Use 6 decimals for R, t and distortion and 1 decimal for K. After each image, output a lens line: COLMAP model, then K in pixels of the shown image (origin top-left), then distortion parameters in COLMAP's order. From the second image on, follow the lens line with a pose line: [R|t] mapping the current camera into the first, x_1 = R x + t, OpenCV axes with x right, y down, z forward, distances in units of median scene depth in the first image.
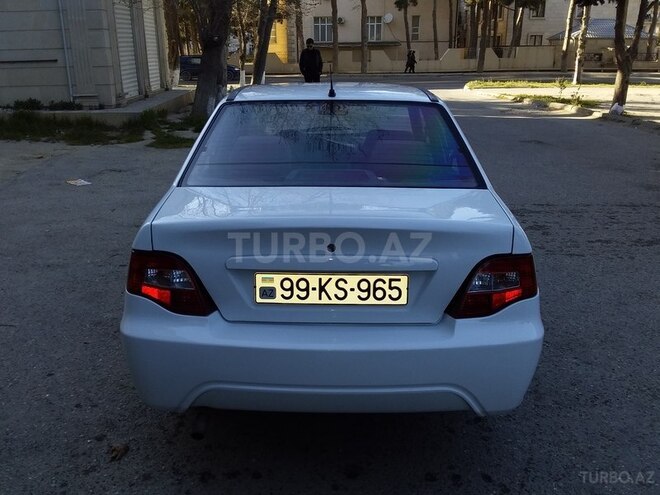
lens RADIAL K [[599.5, 0, 329.2], [0, 599.5, 252.3], [0, 0, 1]] dist [0.002575, 0.000000]
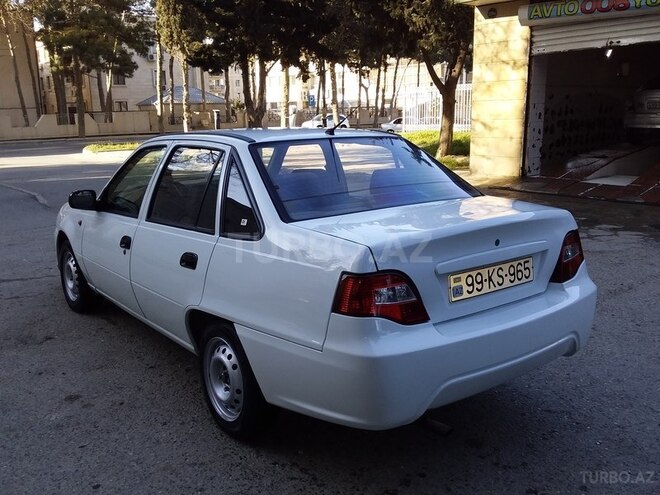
lens RADIAL K [[599.5, 0, 324.9], [0, 599.5, 244.2], [0, 0, 1]] dist [0.002575, 0.000000]
pose [[0.805067, -0.140876, 0.576213, -0.952397], [0.205514, 0.977469, -0.048160, -0.016960], [-0.556446, 0.157192, 0.815879, 0.197563]]
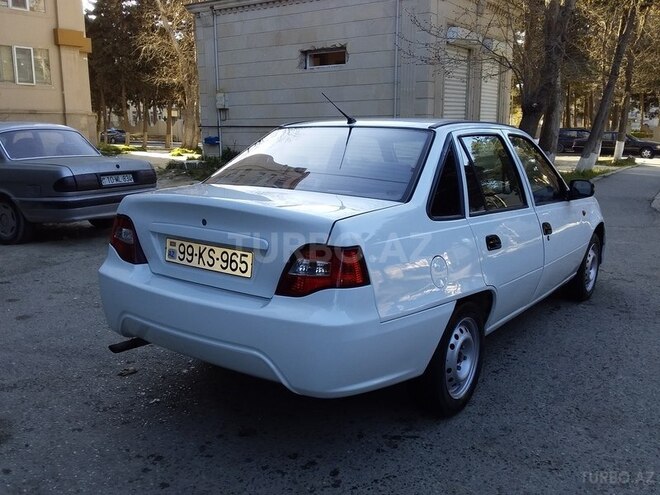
lens RADIAL K [[599.5, 0, 327.0], [0, 599.5, 249.8], [0, 0, 1]] dist [0.002575, 0.000000]
pose [[0.820798, 0.116473, -0.559218, 0.908037], [-0.181999, 0.981295, -0.062749, 0.079604], [0.541449, 0.153281, 0.826643, 0.099589]]
